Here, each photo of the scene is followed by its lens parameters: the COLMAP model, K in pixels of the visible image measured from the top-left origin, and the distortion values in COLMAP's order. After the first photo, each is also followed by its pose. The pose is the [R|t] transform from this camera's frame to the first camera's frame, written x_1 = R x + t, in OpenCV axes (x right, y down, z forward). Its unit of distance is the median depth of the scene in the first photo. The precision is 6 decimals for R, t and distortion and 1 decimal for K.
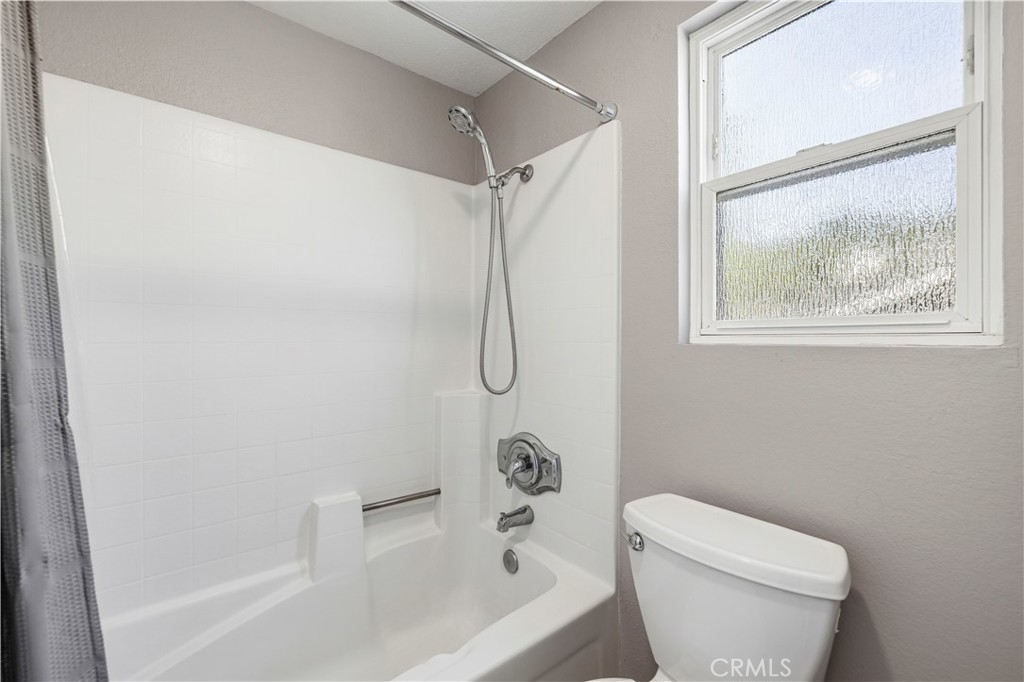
lens RADIAL K [[431.5, 0, 512.0], [0, 431.5, 341.0], [0, 0, 1]] dist [-0.000679, -0.000086]
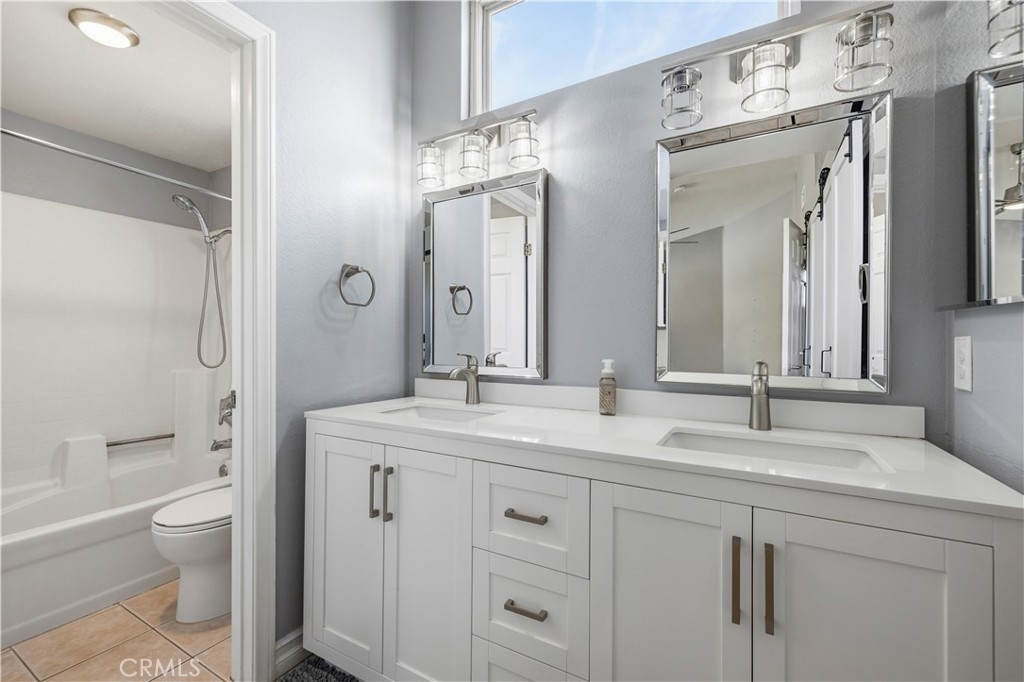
lens RADIAL K [[431.5, 0, 512.0], [0, 431.5, 341.0], [0, 0, 1]] dist [-0.000679, -0.000086]
pose [[0.932306, 0.005988, 0.361620, 0.447708], [-0.004651, 0.999979, -0.004570, 0.024125], [-0.361640, 0.002579, 0.932314, -0.965716]]
